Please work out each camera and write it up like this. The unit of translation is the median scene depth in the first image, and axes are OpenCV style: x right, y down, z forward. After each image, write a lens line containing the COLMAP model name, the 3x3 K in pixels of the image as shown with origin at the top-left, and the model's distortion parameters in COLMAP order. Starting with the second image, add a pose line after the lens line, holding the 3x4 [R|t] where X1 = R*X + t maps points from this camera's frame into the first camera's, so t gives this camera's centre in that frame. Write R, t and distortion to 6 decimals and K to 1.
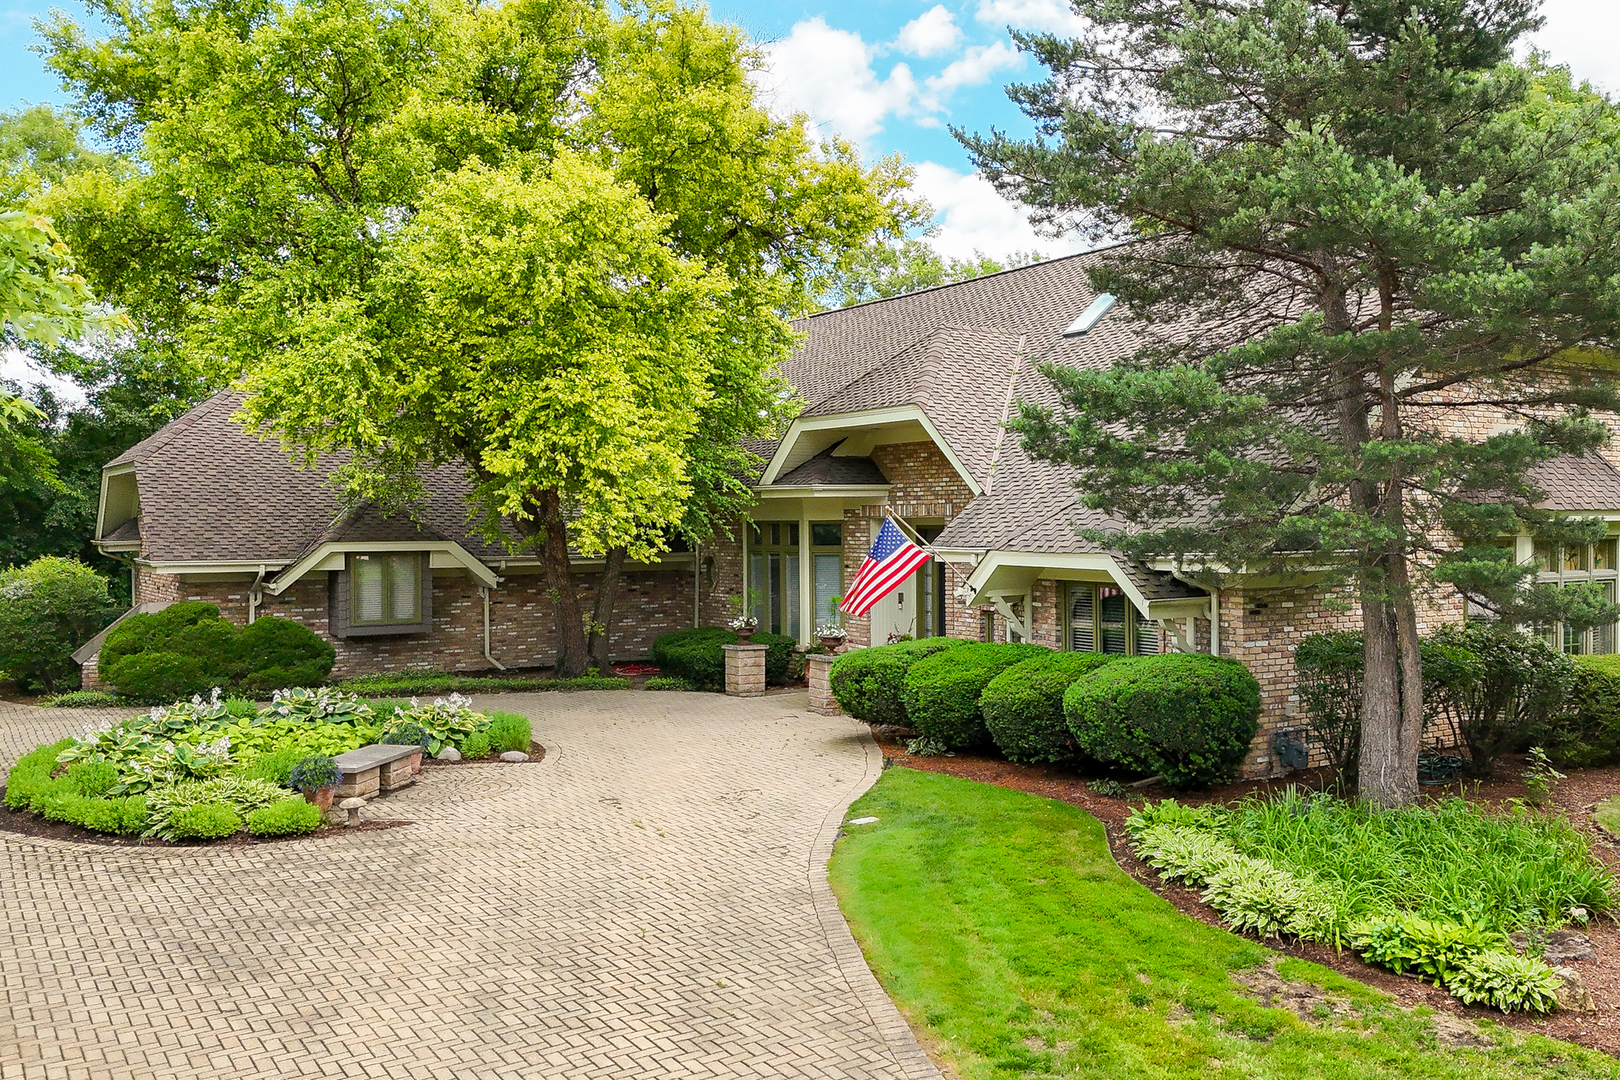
lens RADIAL K [[1162.0, 0, 898.6], [0, 1162.0, 568.1], [0, 0, 1]] dist [0.044857, -0.033506]
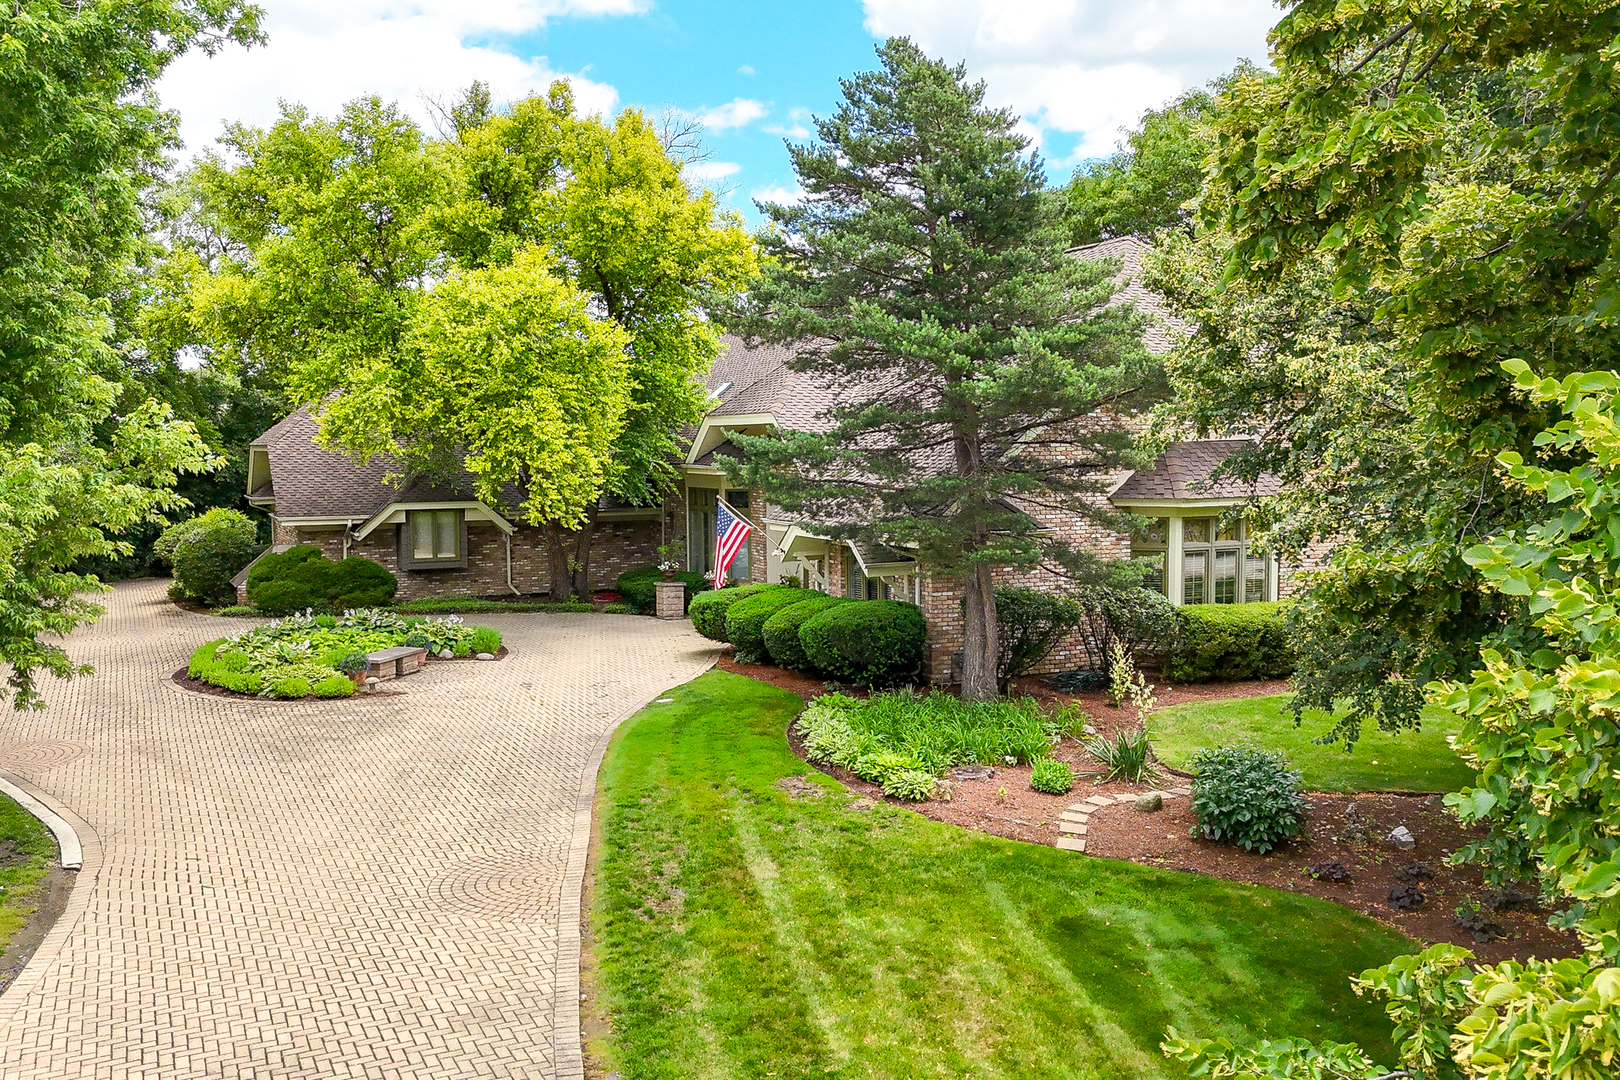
lens RADIAL K [[1162.0, 0, 811.8], [0, 1162.0, 538.7], [0, 0, 1]] dist [0.044857, -0.033506]
pose [[0.986548, 0.009521, -0.163194, 0.336153], [-0.001916, 0.998907, 0.046700, -0.065035], [0.163460, -0.045759, 0.985488, -0.426480]]
